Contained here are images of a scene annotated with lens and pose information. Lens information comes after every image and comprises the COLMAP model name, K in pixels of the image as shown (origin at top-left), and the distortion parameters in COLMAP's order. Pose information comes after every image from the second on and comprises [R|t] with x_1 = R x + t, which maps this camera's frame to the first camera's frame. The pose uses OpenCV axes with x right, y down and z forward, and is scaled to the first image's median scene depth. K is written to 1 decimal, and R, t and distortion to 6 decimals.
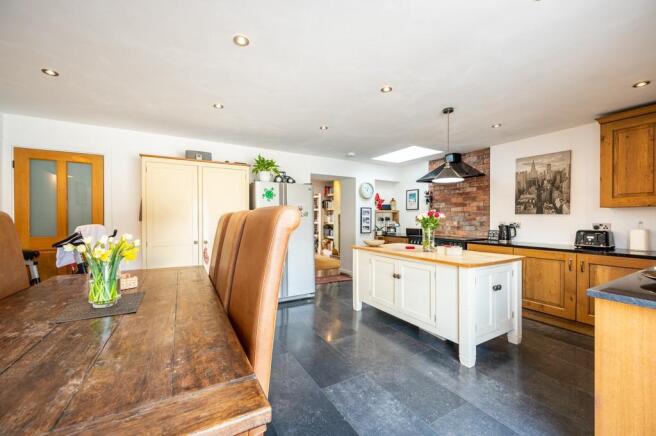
lens RADIAL K [[261.0, 0, 327.8], [0, 261.0, 218.8], [0, 0, 1]] dist [-0.002559, -0.000135]
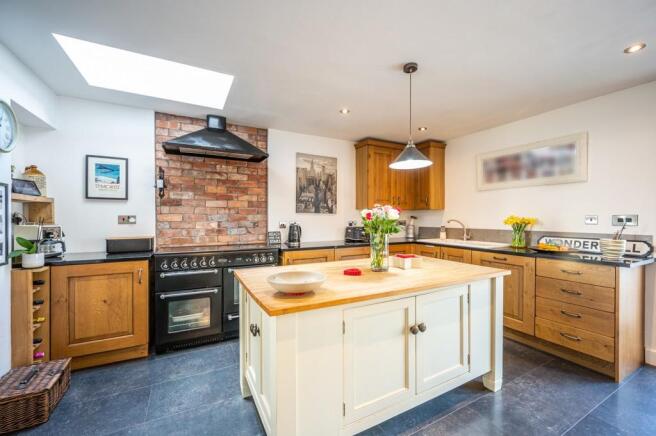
lens RADIAL K [[261.0, 0, 329.4], [0, 261.0, 219.3], [0, 0, 1]] dist [-0.002559, -0.000135]
pose [[0.038401, -0.010415, 0.999208, -0.189838], [0.000192, 0.999946, 0.010415, -0.004284], [-0.999262, -0.000208, 0.038401, 0.837826]]
